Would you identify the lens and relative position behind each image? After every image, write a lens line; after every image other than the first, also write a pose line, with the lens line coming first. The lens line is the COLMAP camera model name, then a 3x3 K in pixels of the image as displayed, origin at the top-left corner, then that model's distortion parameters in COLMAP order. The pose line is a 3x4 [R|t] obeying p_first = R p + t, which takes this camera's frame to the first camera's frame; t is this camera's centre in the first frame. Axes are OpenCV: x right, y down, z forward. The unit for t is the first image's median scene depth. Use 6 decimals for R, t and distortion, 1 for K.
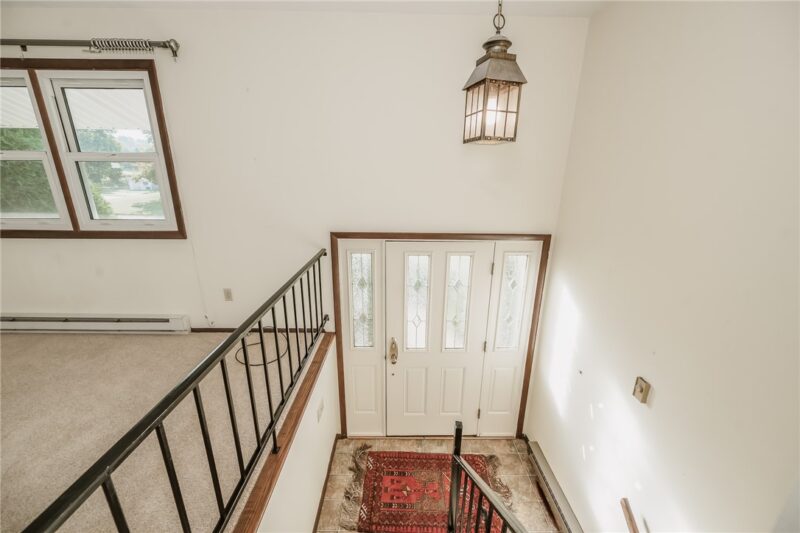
lens RADIAL K [[308.1, 0, 400.0], [0, 308.1, 266.5], [0, 0, 1]] dist [0.001407, 0.000261]
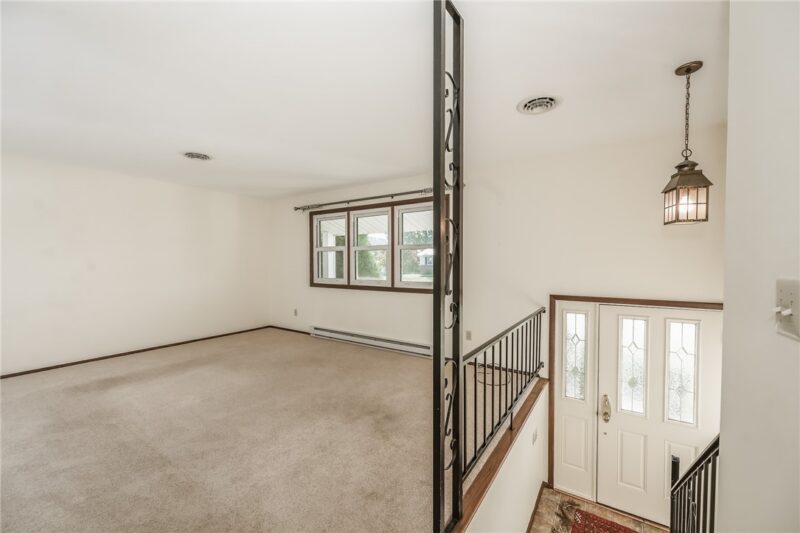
lens RADIAL K [[318.2, 0, 401.7], [0, 318.2, 270.5], [0, 0, 1]] dist [-0.000477, -0.000250]
pose [[0.830036, 0.003000, -0.557701, 0.004547], [-0.149029, 0.964816, -0.216613, 0.166860], [0.537429, 0.262910, 0.801279, -0.425487]]
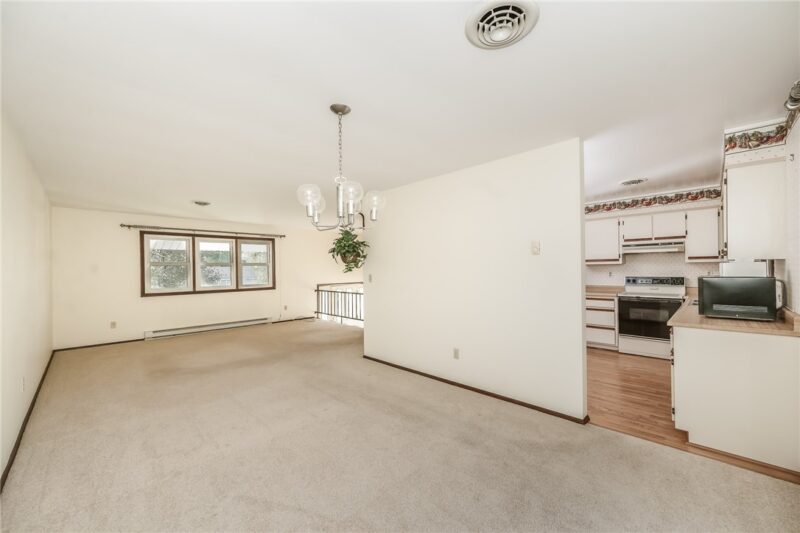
lens RADIAL K [[318.2, 0, 401.7], [0, 318.2, 270.5], [0, 0, 1]] dist [-0.000477, -0.000250]
pose [[0.714182, -0.023366, 0.699570, -1.917166], [0.219994, 0.956289, -0.192648, 0.589728], [-0.664490, 0.291487, 0.688105, -1.980198]]
